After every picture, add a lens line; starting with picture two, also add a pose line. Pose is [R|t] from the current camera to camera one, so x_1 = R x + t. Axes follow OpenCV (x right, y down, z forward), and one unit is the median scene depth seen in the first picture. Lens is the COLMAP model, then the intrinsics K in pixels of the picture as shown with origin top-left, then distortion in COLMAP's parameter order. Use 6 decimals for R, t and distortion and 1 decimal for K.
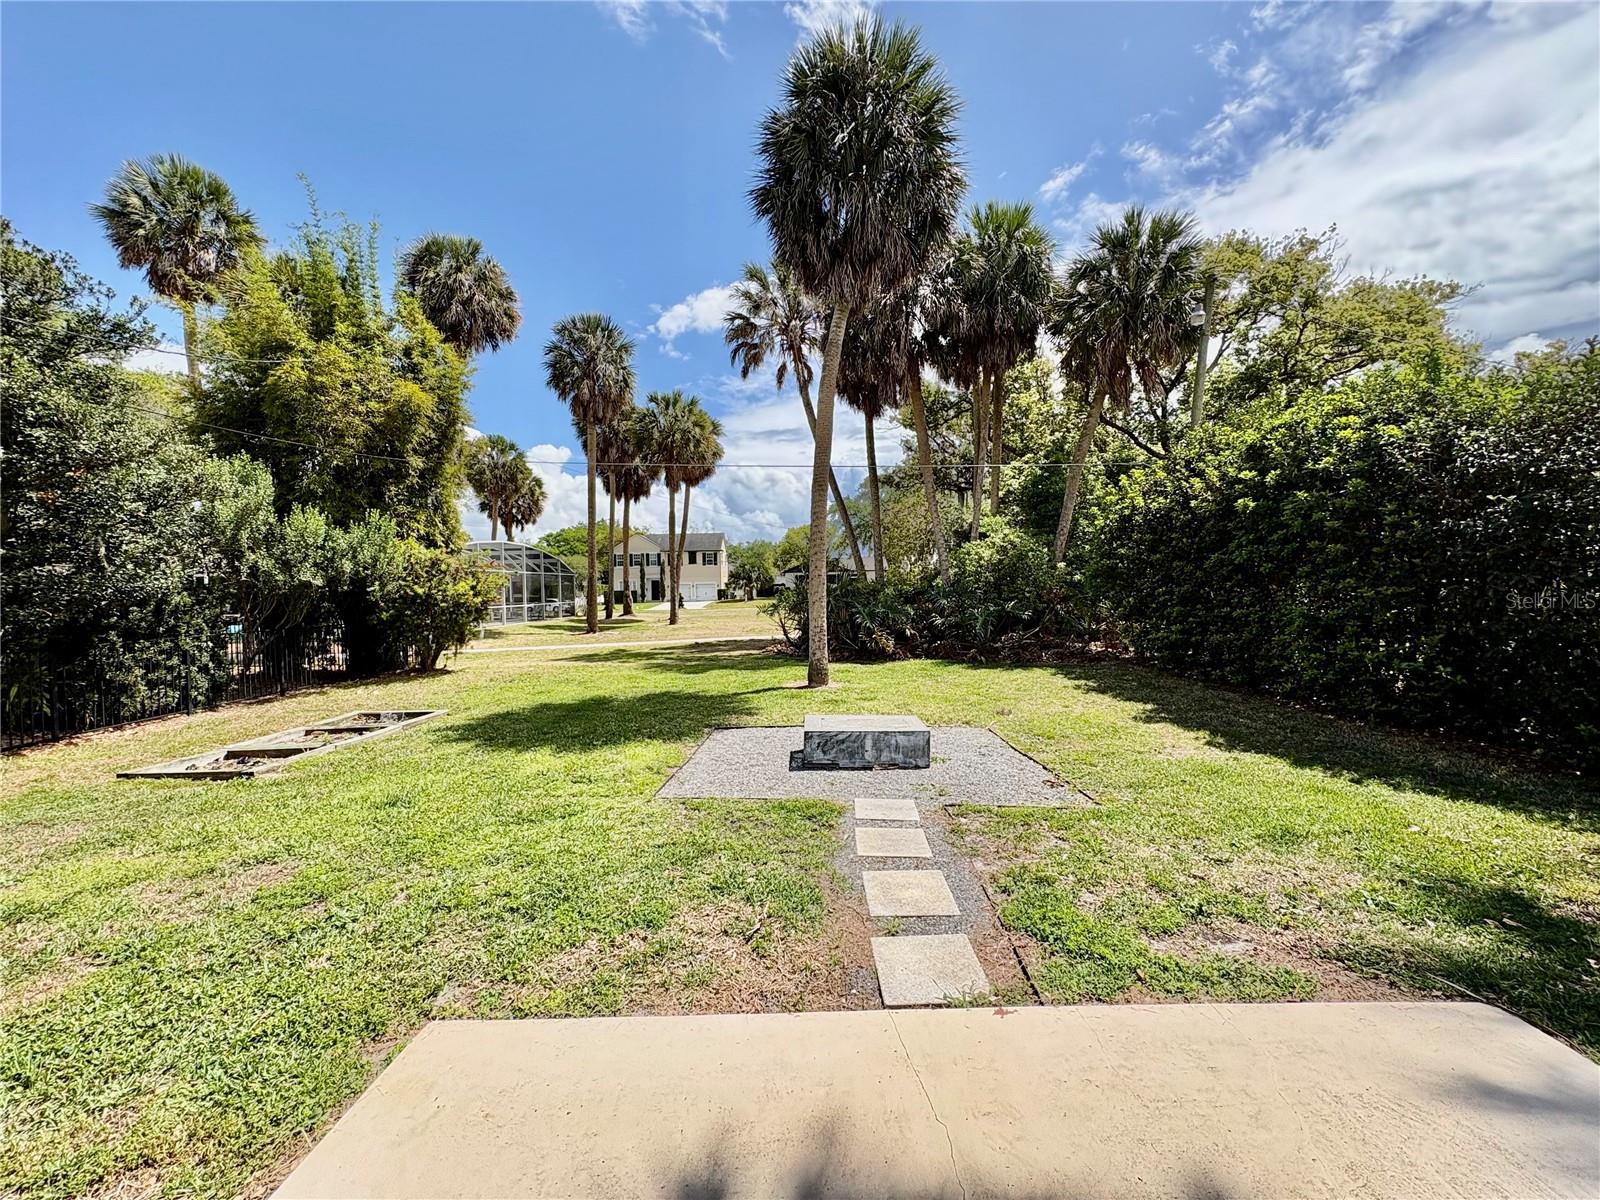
lens RADIAL K [[636.2, 0, 800.0], [0, 636.2, 600.0], [0, 0, 1]] dist [0.001701, 0.000267]
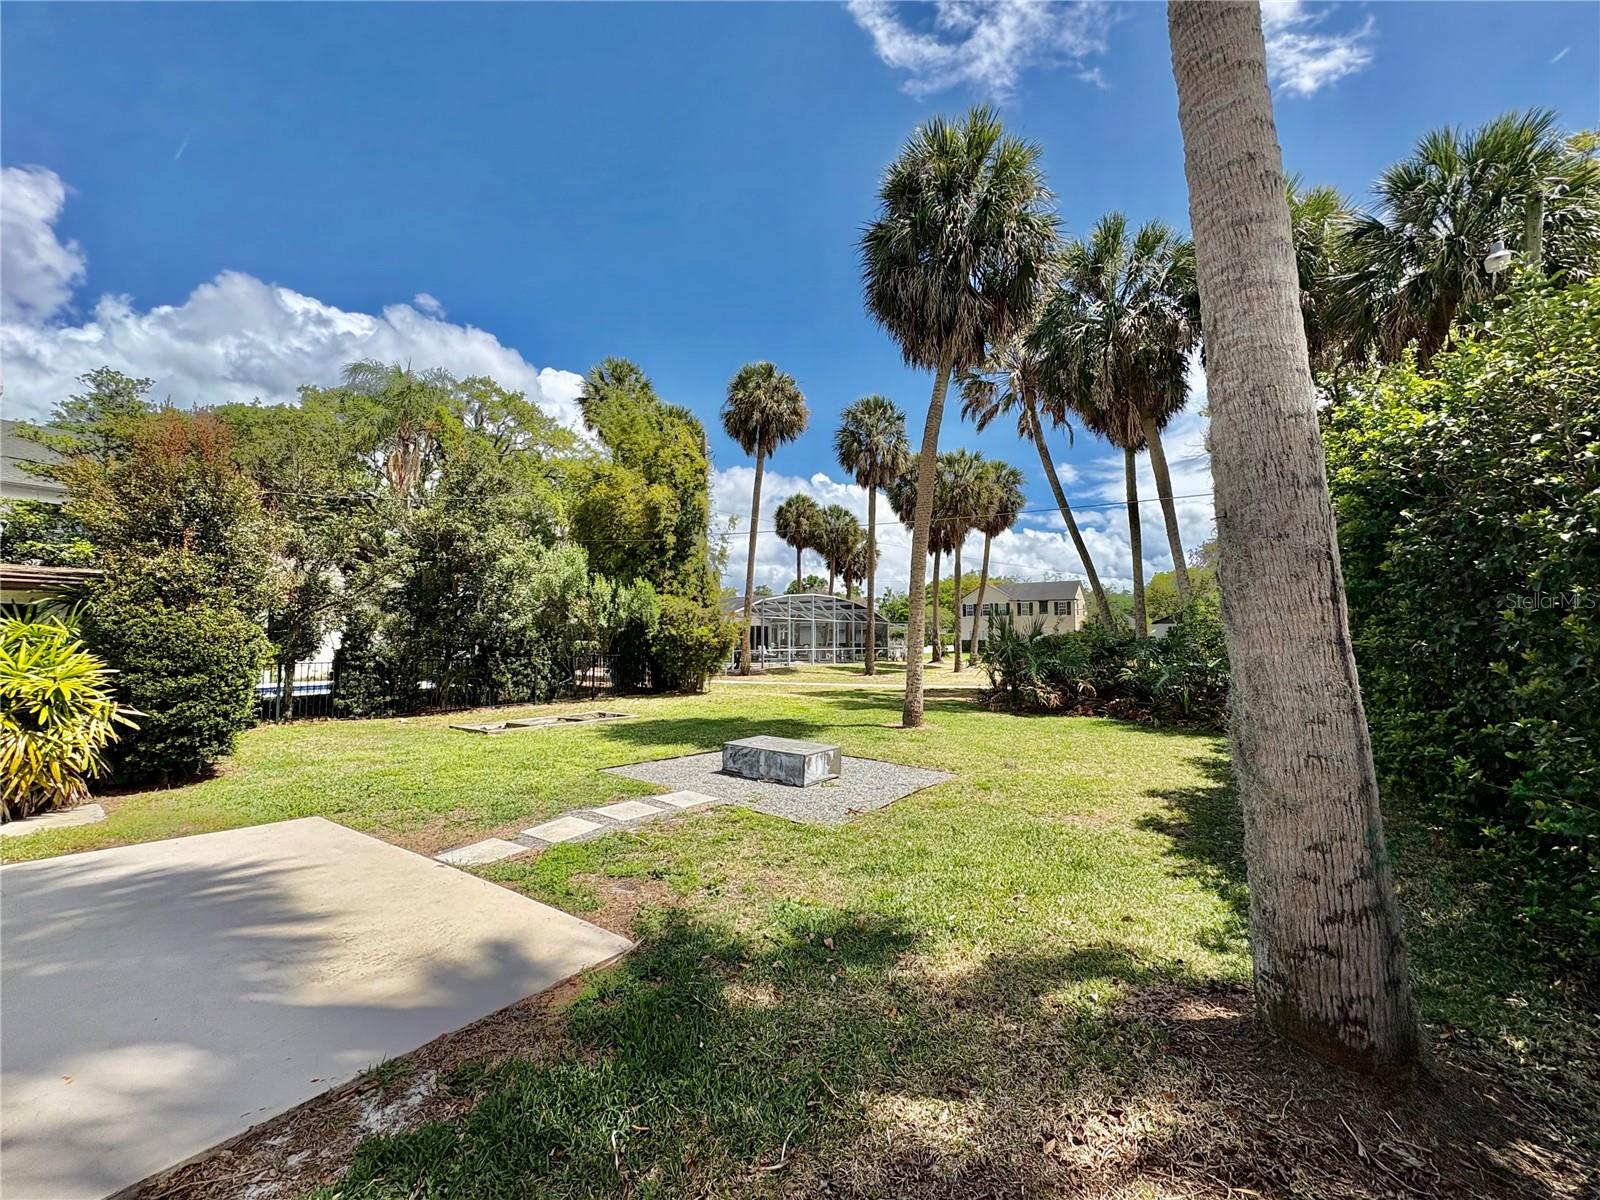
lens RADIAL K [[636.2, 0, 800.0], [0, 636.2, 600.0], [0, 0, 1]] dist [0.001701, 0.000267]
pose [[0.826161, -0.014004, -0.563260, 0.425483], [-0.030521, 0.997111, -0.069557, 0.003733], [0.562607, 0.074656, 0.823347, 0.015006]]
